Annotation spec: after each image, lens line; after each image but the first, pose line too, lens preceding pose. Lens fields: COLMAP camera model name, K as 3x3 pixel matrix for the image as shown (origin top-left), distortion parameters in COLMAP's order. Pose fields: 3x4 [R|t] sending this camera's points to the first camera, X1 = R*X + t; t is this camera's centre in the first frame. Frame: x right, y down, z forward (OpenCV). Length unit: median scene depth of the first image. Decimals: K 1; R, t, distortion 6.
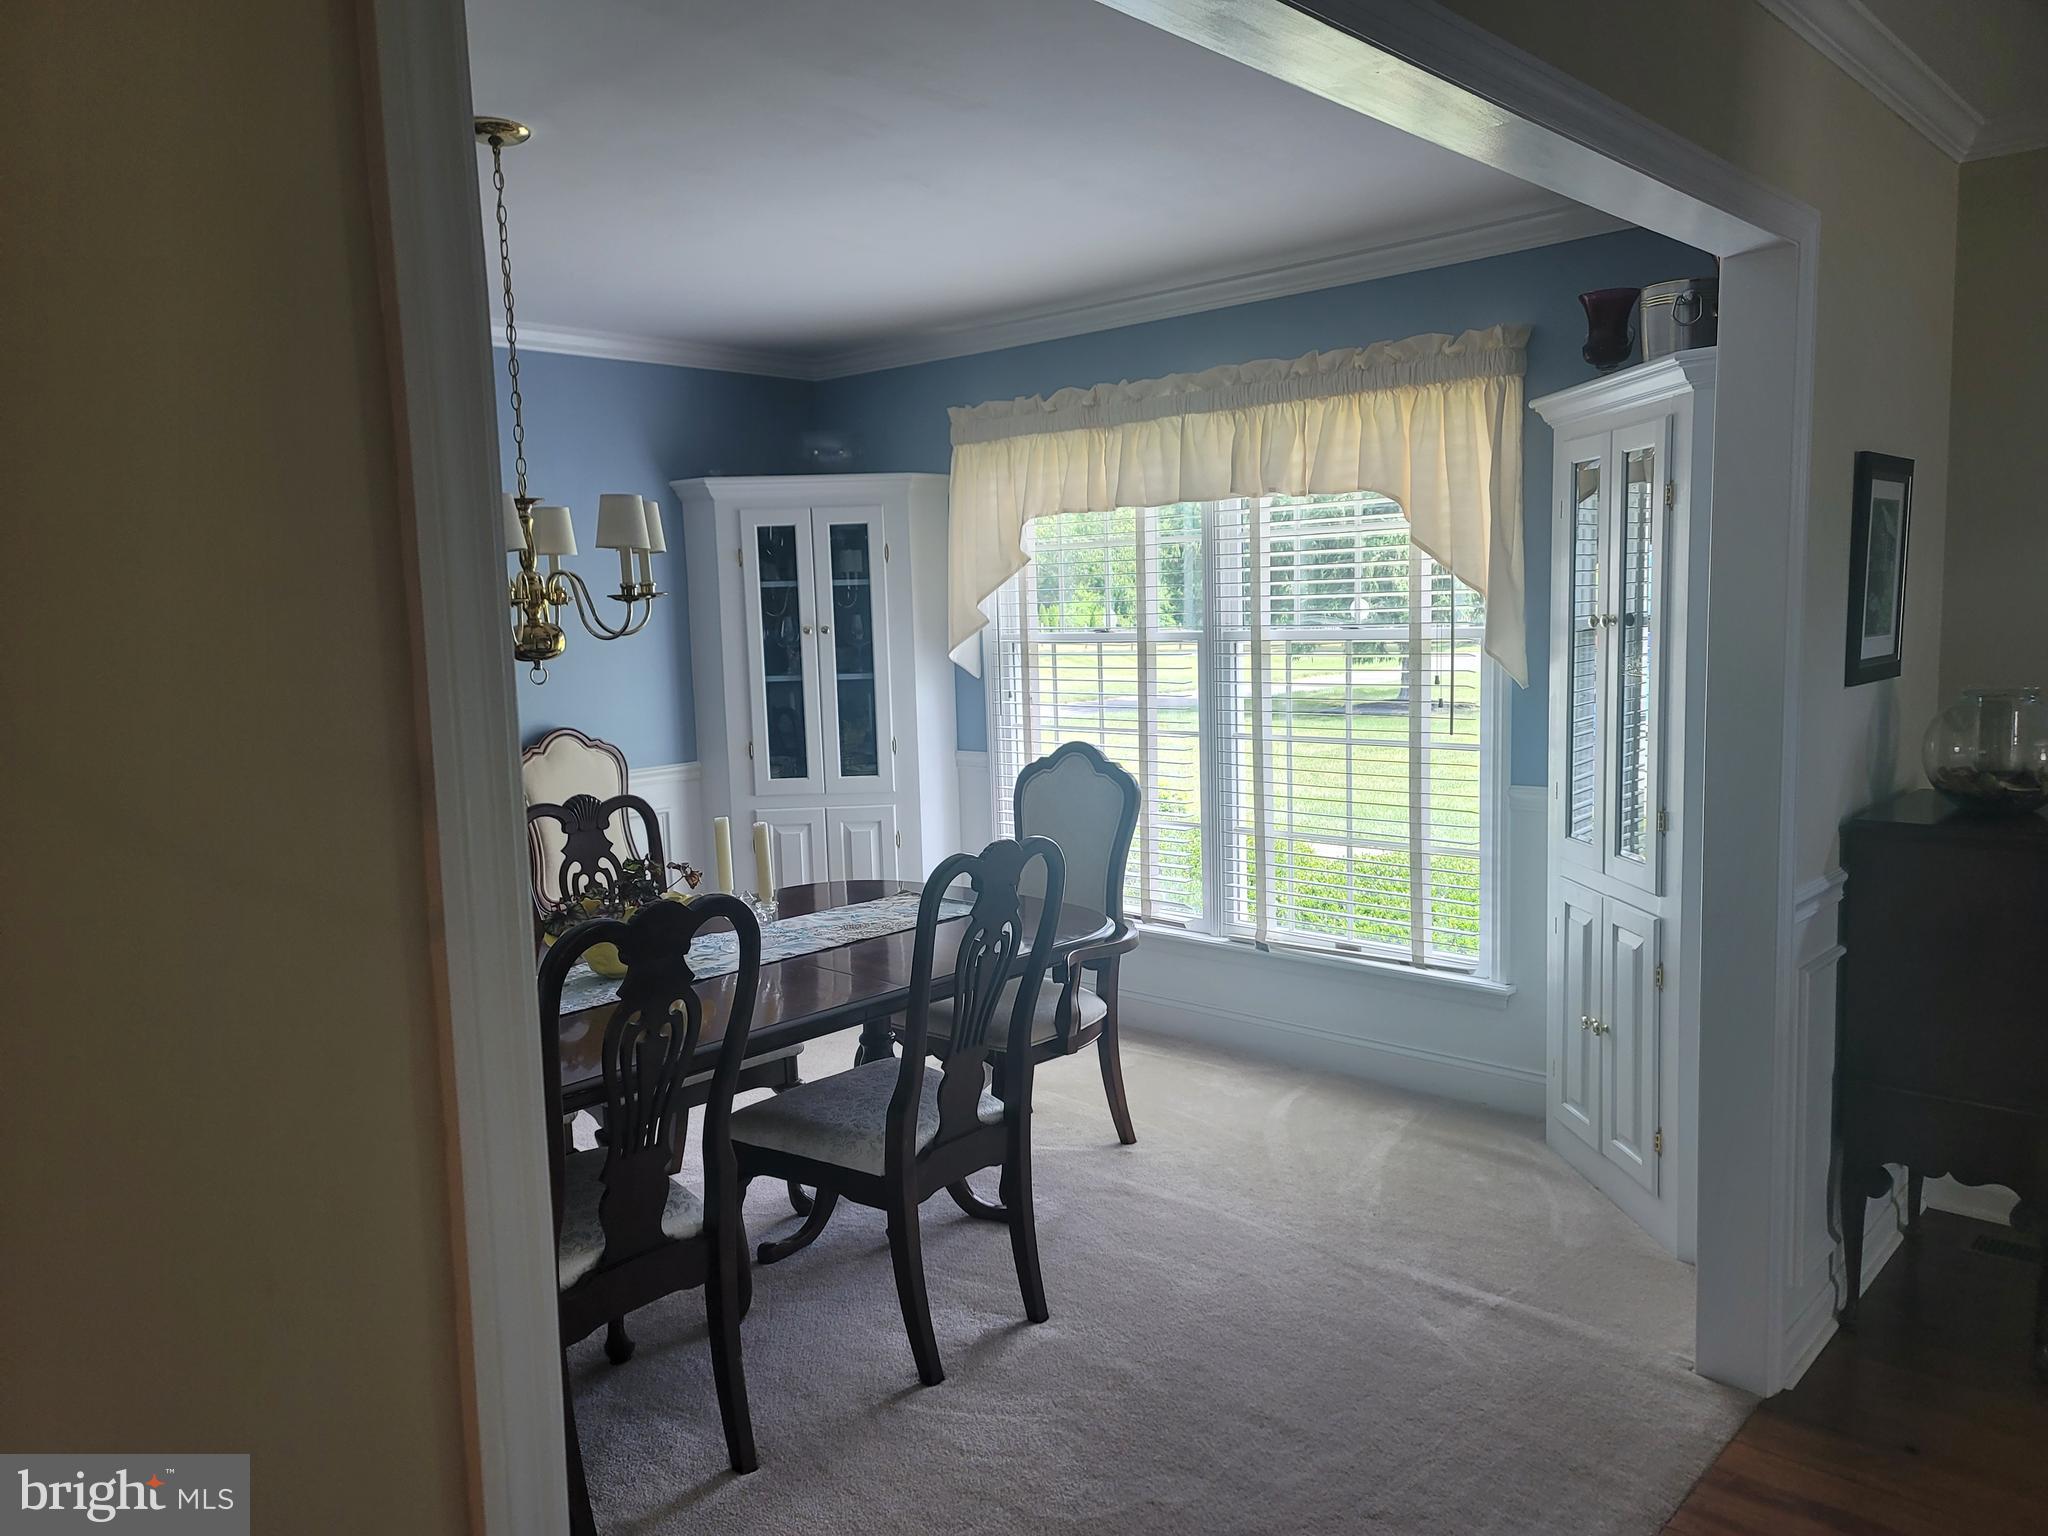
lens RADIAL K [[1467.3, 0, 1024.0], [0, 1467.3, 768.0], [0, 0, 1]] dist [0.035087, 0.001587]
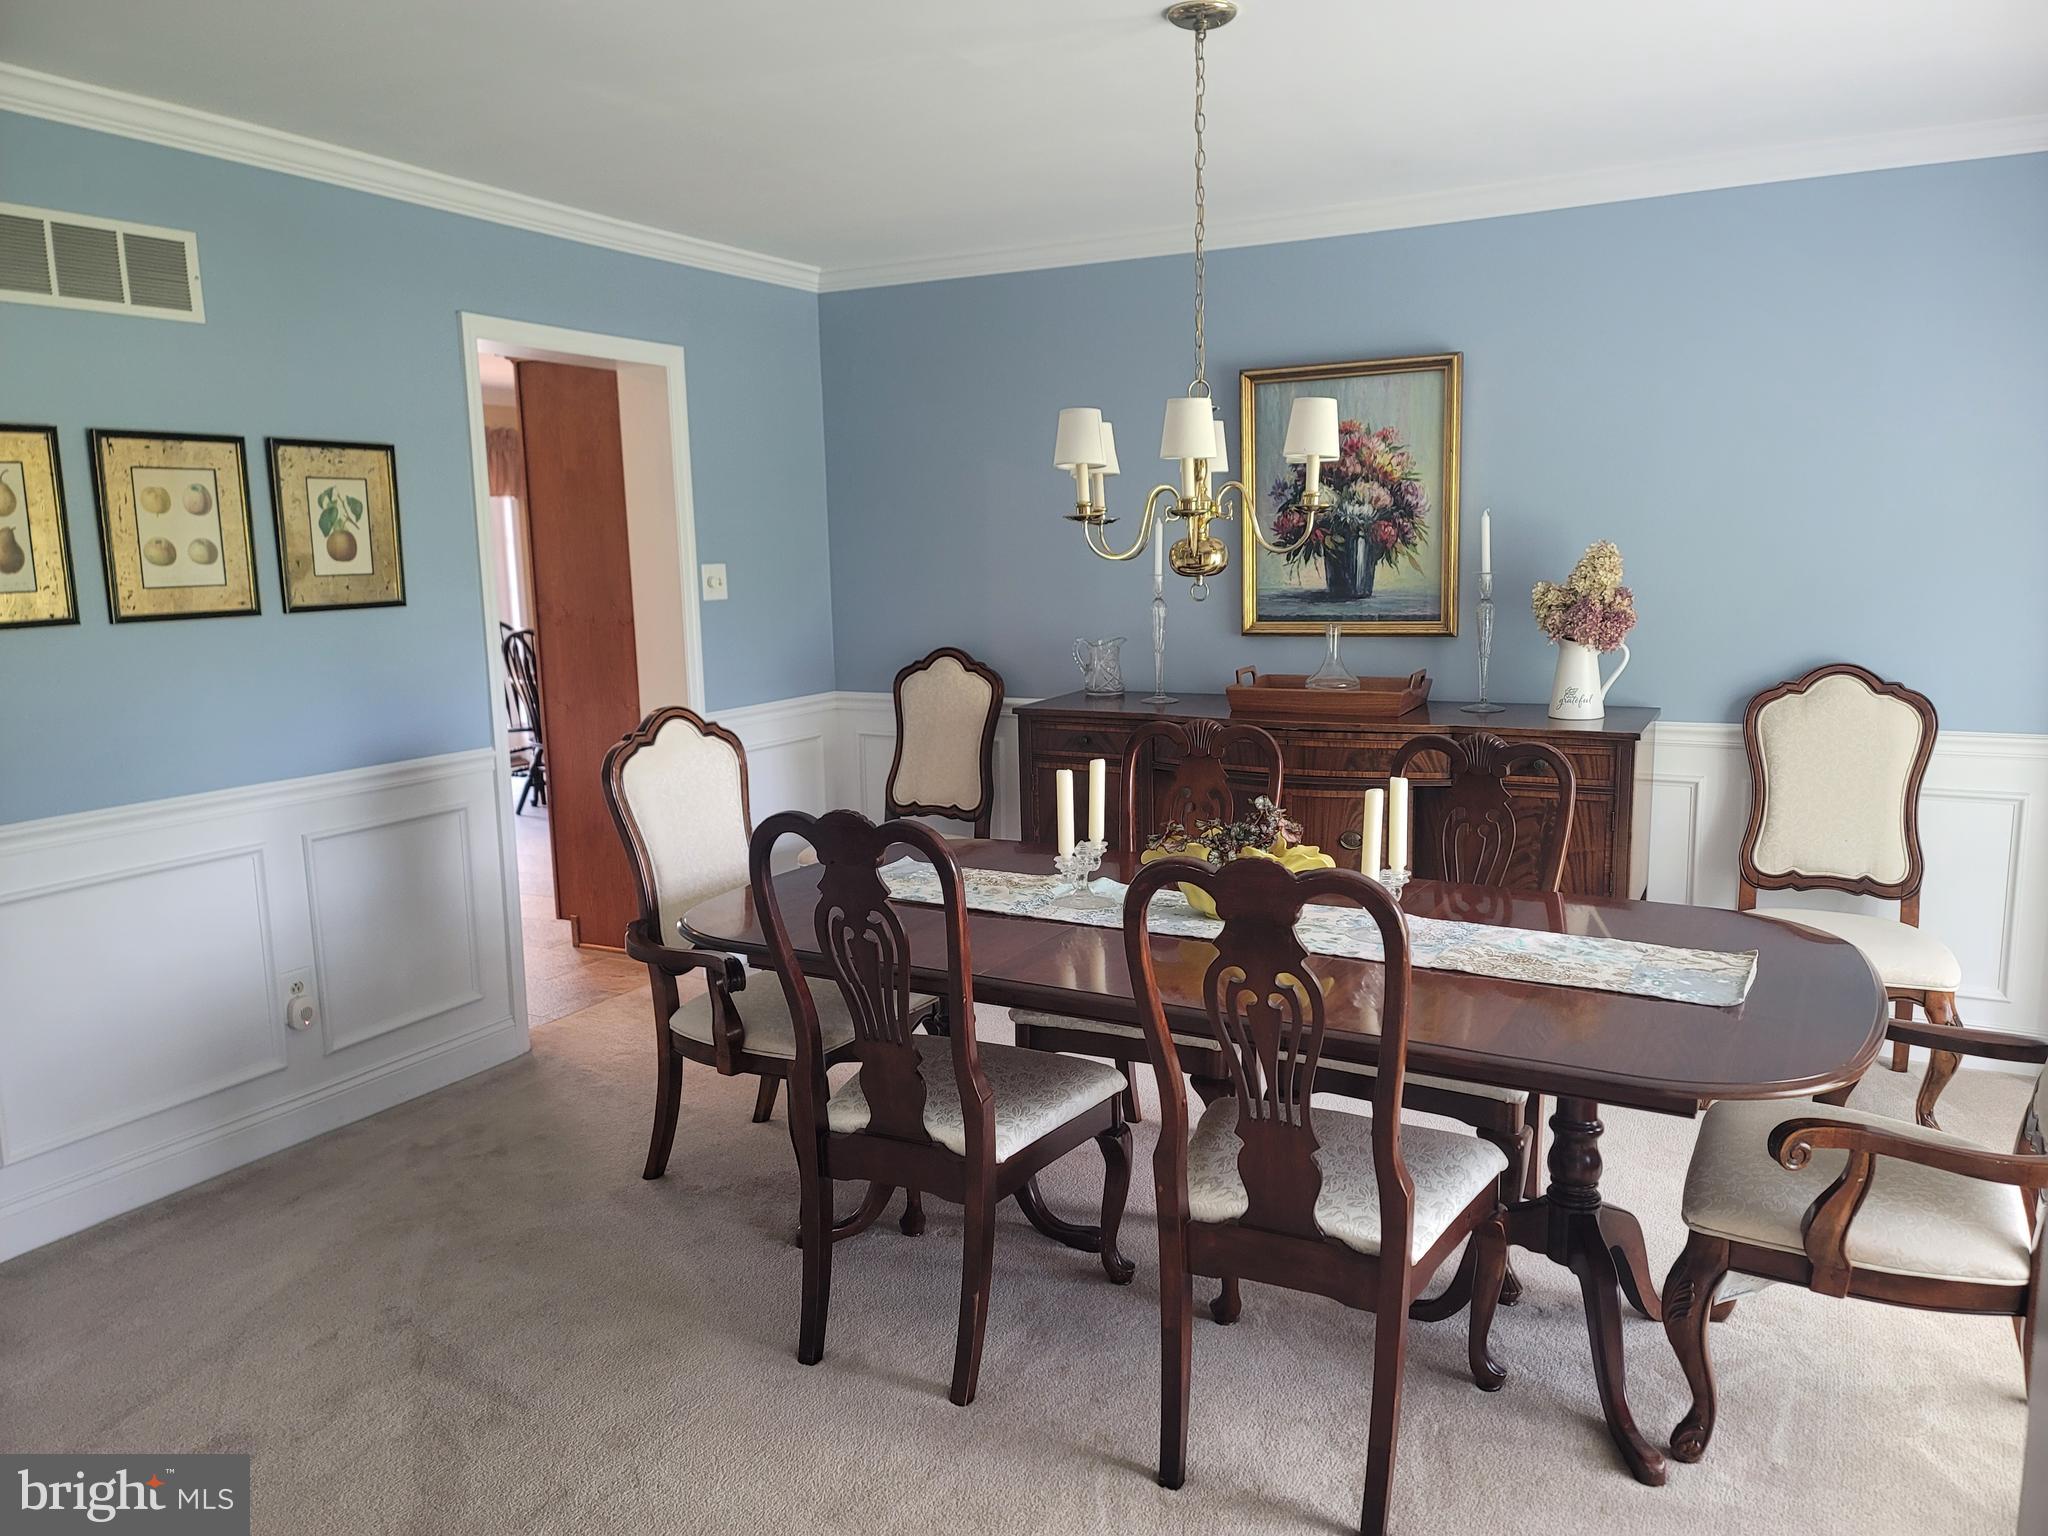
lens RADIAL K [[1467.3, 0, 1024.0], [0, 1467.3, 768.0], [0, 0, 1]] dist [0.035087, 0.001587]
pose [[0.241009, 0.170956, -0.955348, 0.491959], [-0.098695, 0.983578, 0.151109, -0.069954], [0.965492, 0.057870, 0.253924, 0.537325]]
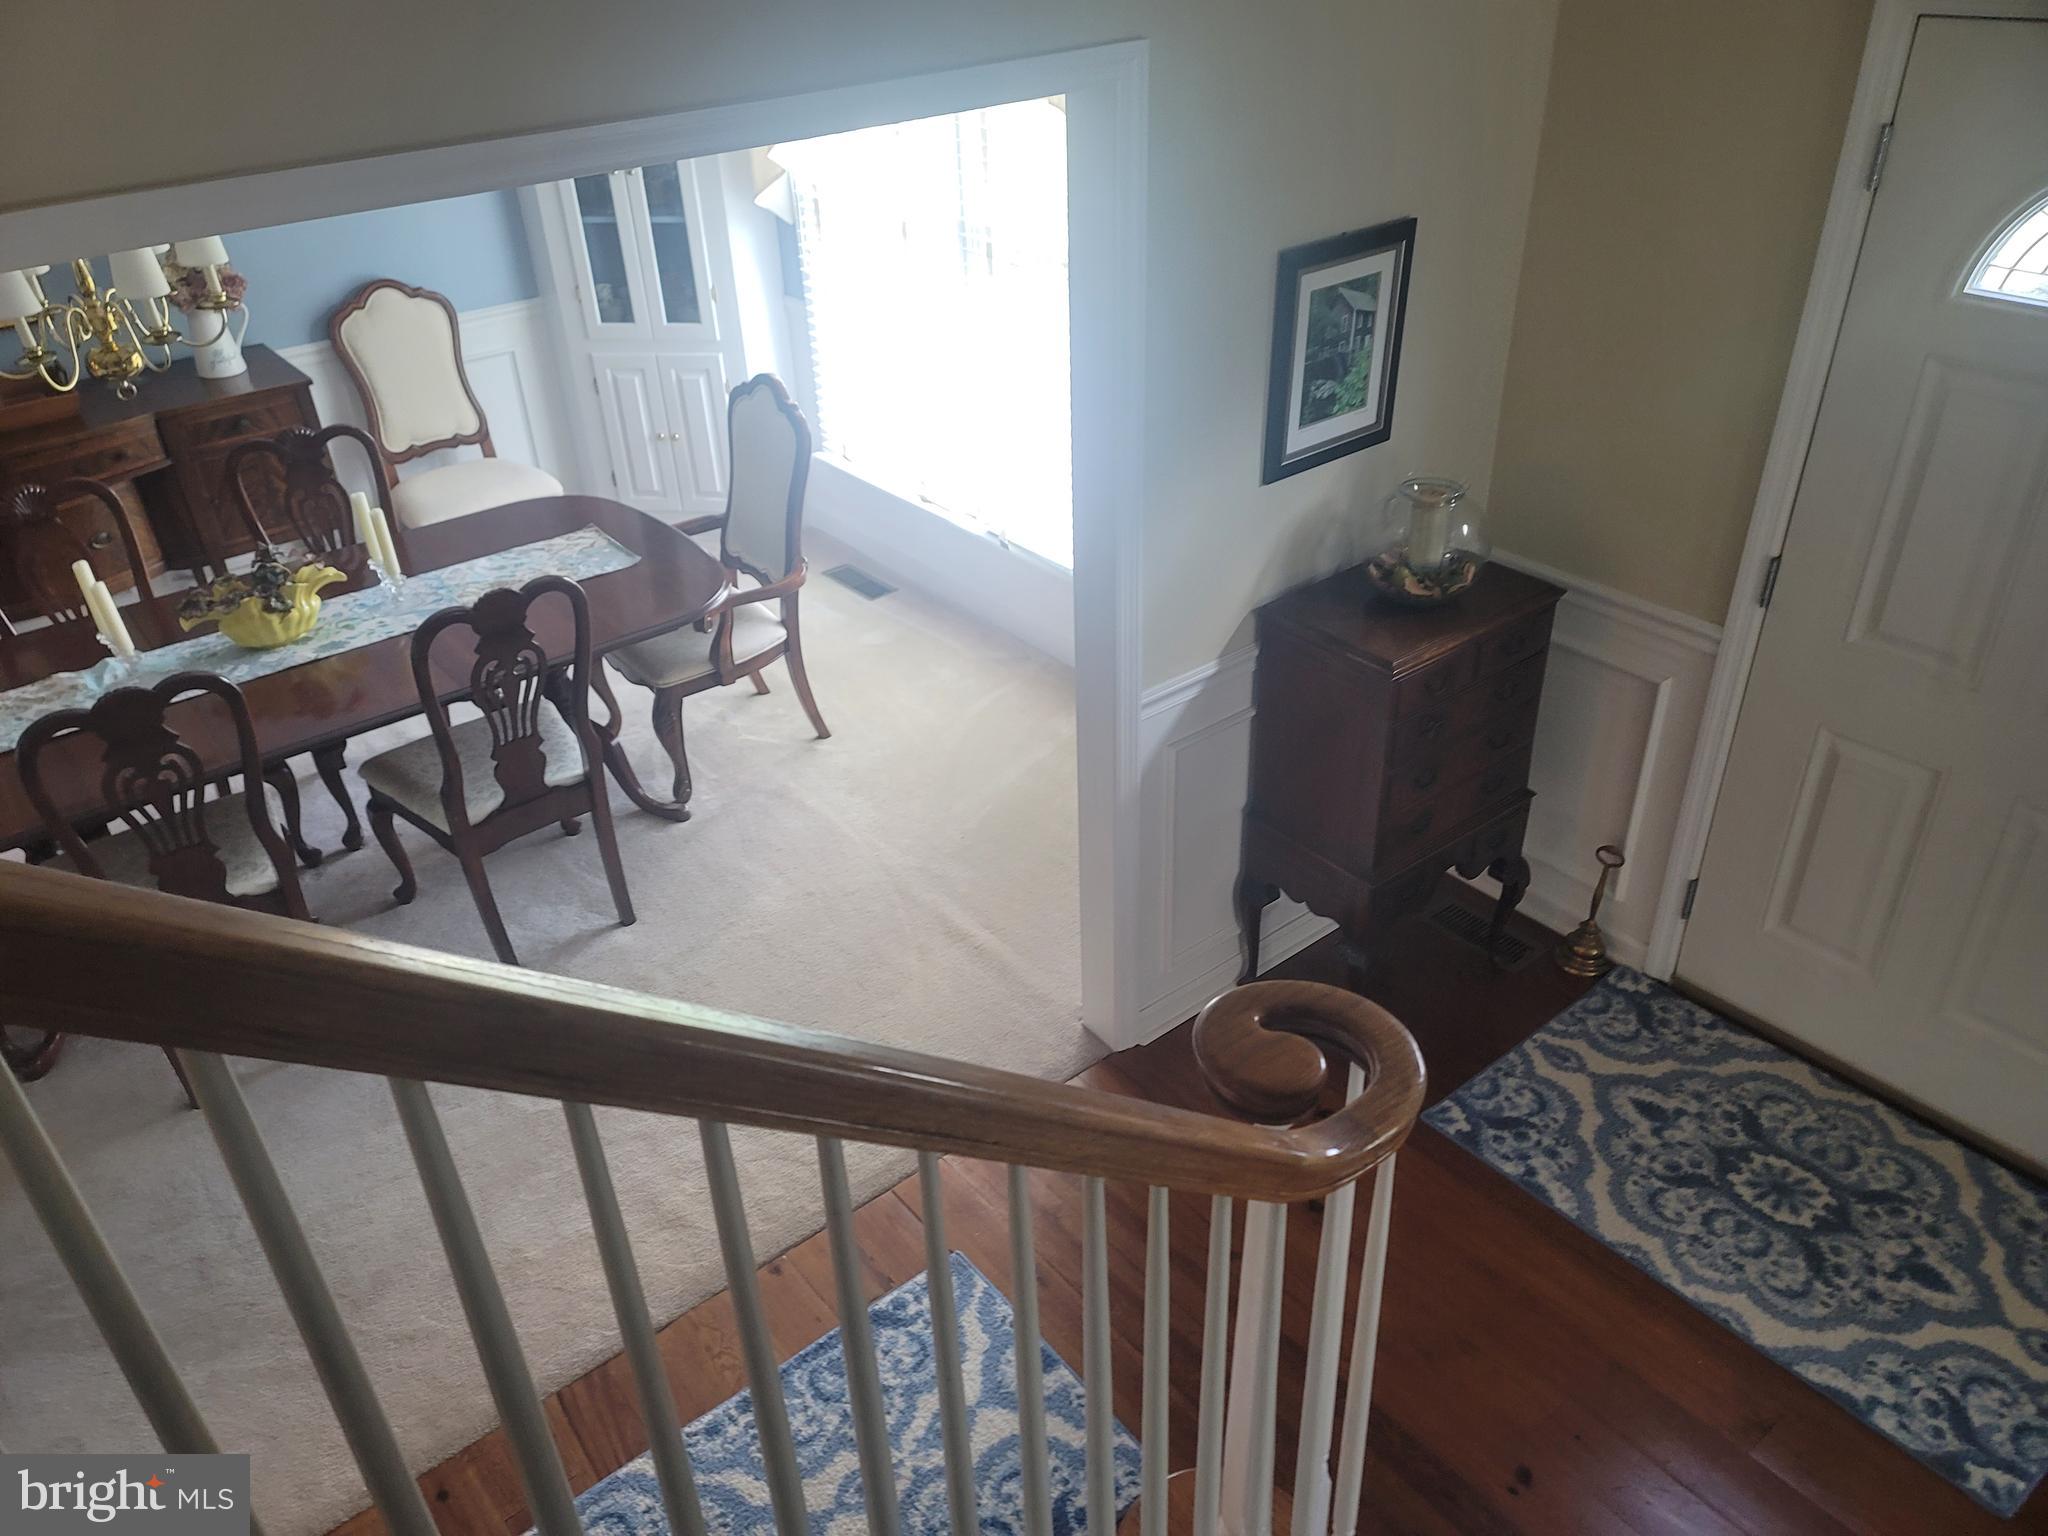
lens RADIAL K [[1494.2, 0, 1024.0], [0, 1494.2, 768.0], [0, 0, 1]] dist [0.069511, -0.077844]
pose [[0.988271, 0.073829, -0.133676, 0.423778], [-0.009038, 0.902109, 0.431413, -0.253852], [0.152441, -0.425145, 0.892196, -0.031372]]
